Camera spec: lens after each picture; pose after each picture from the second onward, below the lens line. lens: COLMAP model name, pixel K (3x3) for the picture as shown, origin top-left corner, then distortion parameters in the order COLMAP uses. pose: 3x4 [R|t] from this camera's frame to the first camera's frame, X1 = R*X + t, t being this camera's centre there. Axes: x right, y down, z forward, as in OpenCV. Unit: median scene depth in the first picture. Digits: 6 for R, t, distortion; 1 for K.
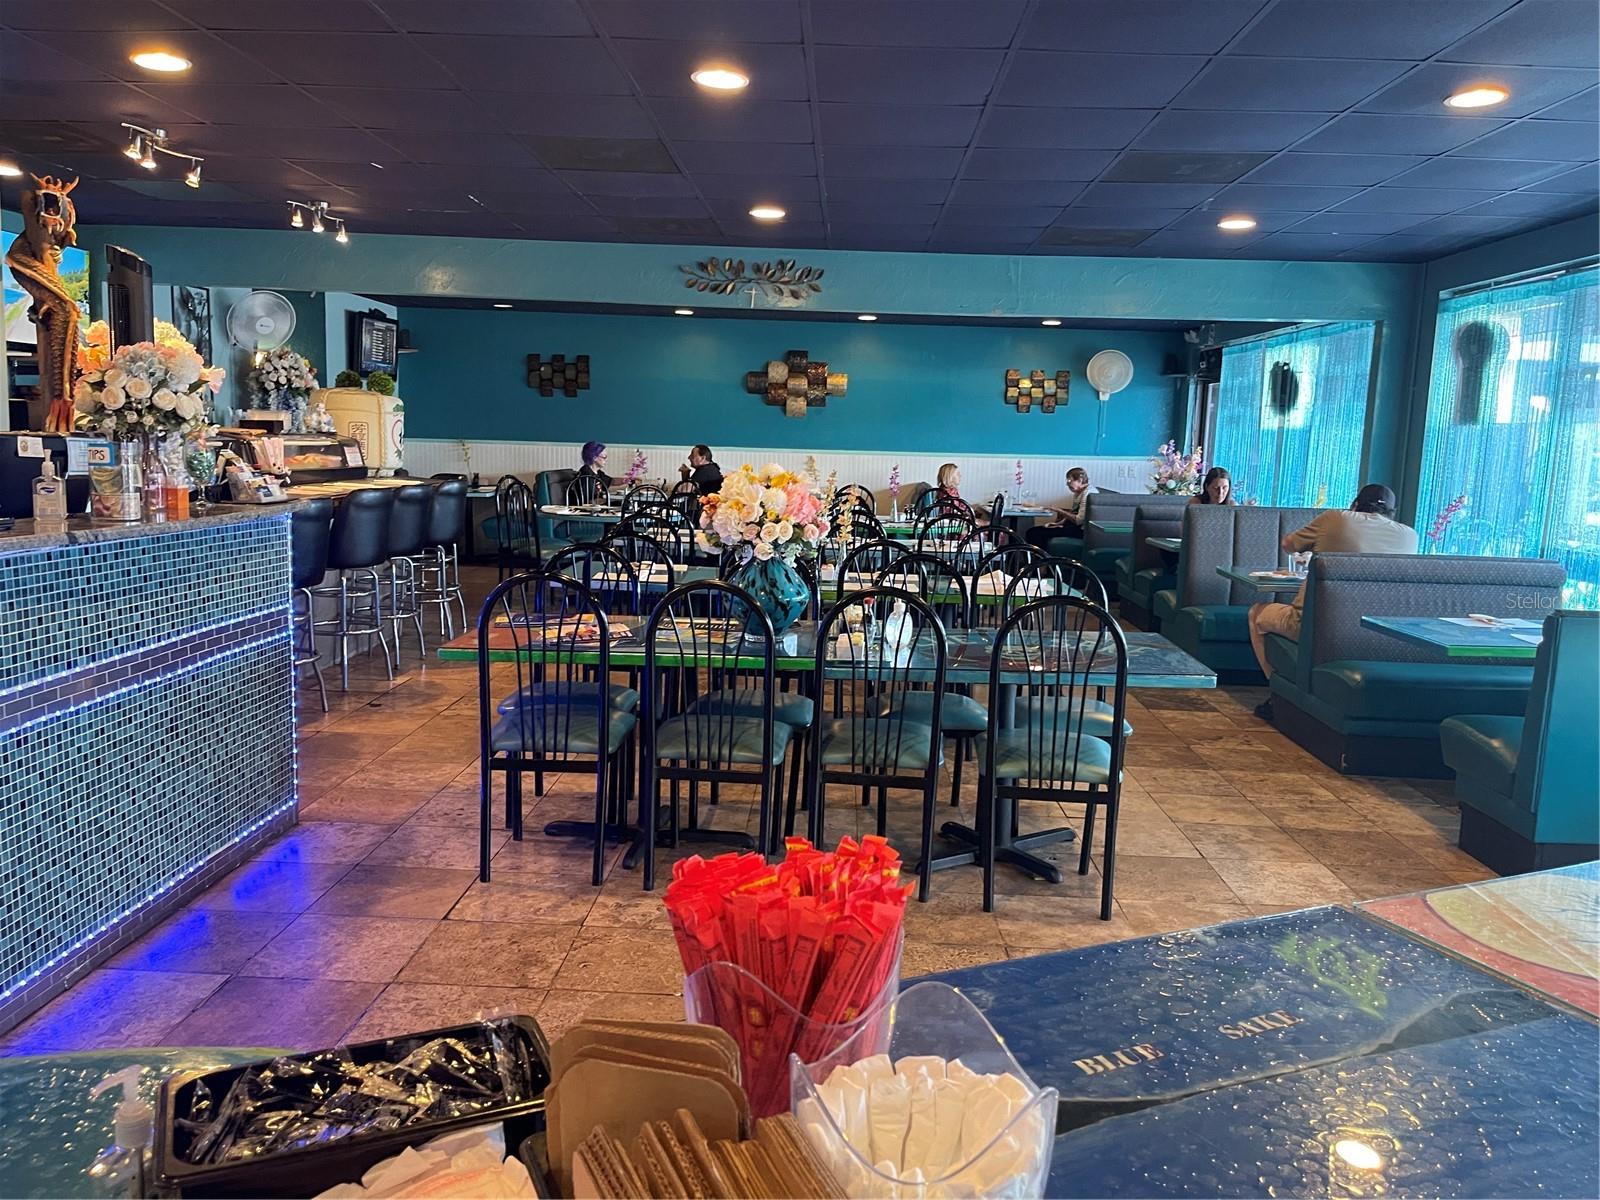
lens RADIAL K [[1208.2, 0, 809.2], [0, 1208.2, 608.7], [0, 0, 1]] dist [0.062538, -0.093231]
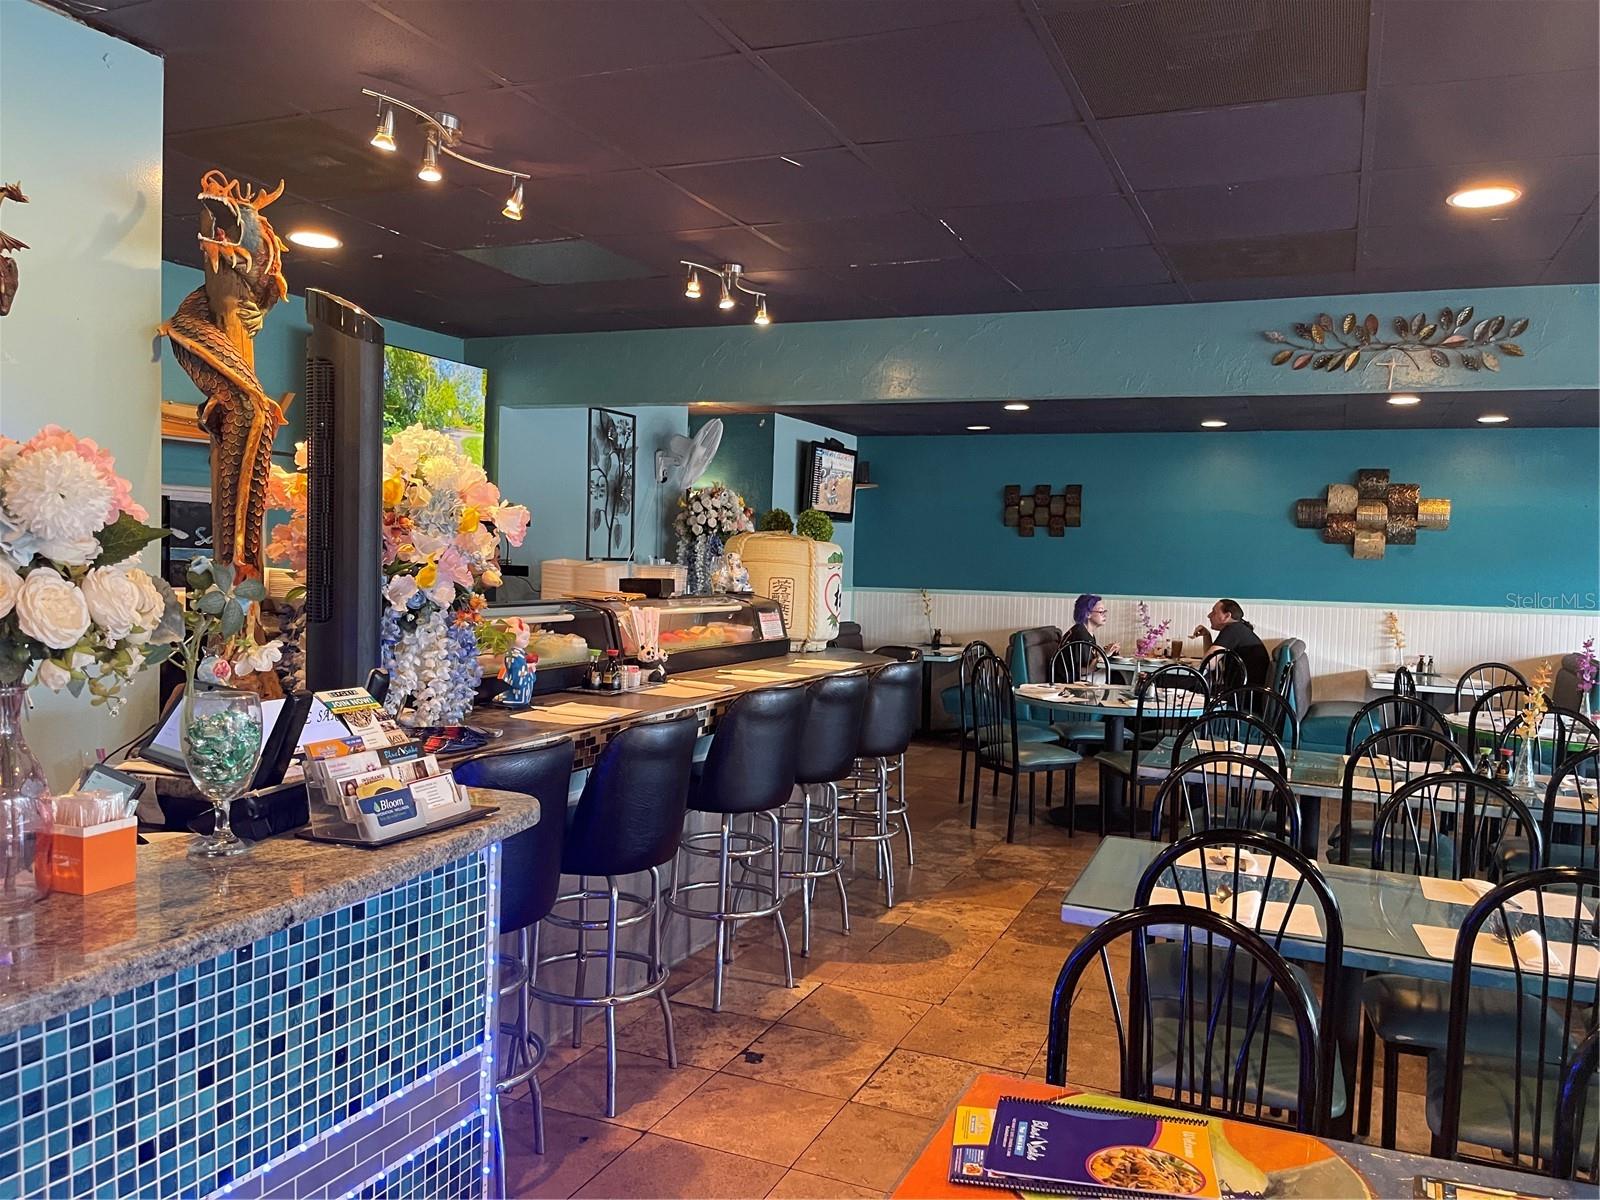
lens RADIAL K [[1208.2, 0, 809.2], [0, 1208.2, 608.7], [0, 0, 1]] dist [0.062538, -0.093231]
pose [[0.930531, 0.011093, -0.366044, -0.078508], [-0.051391, 0.993606, -0.100532, -0.054766], [0.362588, 0.112359, 0.925151, 0.294763]]
